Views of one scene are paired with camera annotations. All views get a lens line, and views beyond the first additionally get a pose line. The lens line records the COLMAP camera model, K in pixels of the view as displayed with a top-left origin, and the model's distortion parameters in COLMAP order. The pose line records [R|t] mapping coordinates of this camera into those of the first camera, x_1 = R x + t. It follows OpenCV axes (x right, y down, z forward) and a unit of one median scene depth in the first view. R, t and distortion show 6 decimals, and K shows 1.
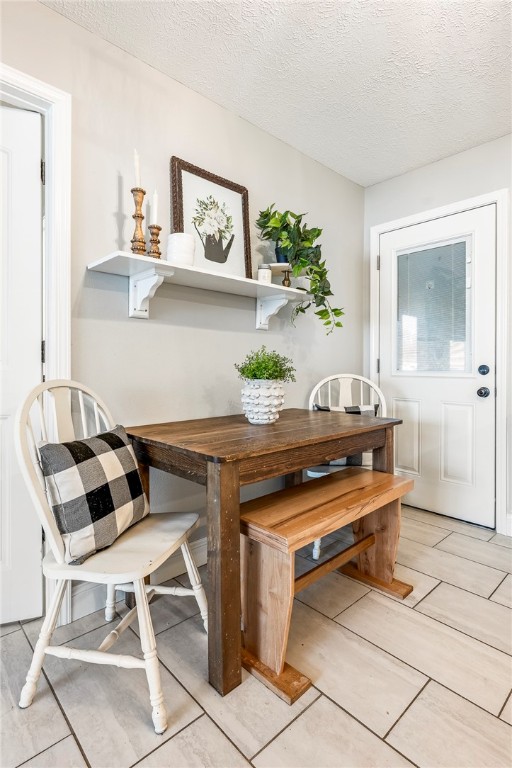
lens RADIAL K [[381.6, 0, 258.2], [0, 381.6, 365.6], [0, 0, 1]] dist [-0.003705, 0.000393]
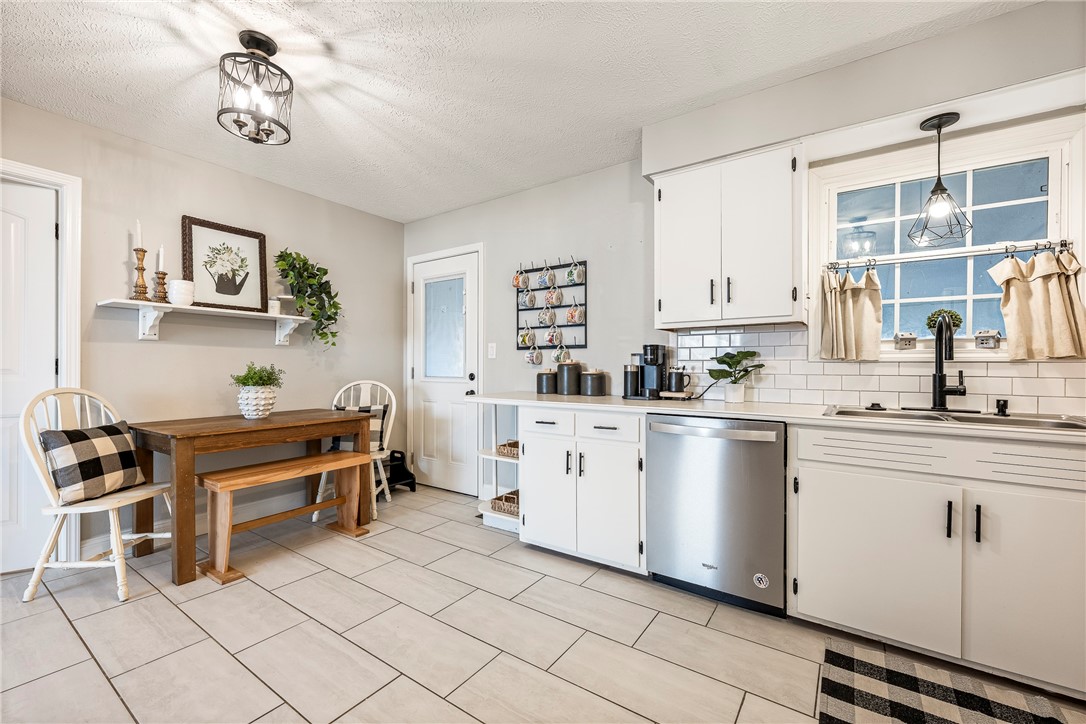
lens RADIAL K [[454.7, 0, 538.7], [0, 454.7, 364.2], [0, 0, 1]] dist [0.000688, 0.000042]
pose [[0.979698, 0.000958, 0.200477, 0.694937], [0.000013, 0.999988, -0.004842, -0.034693], [-0.200479, 0.004746, 0.979687, -0.812956]]
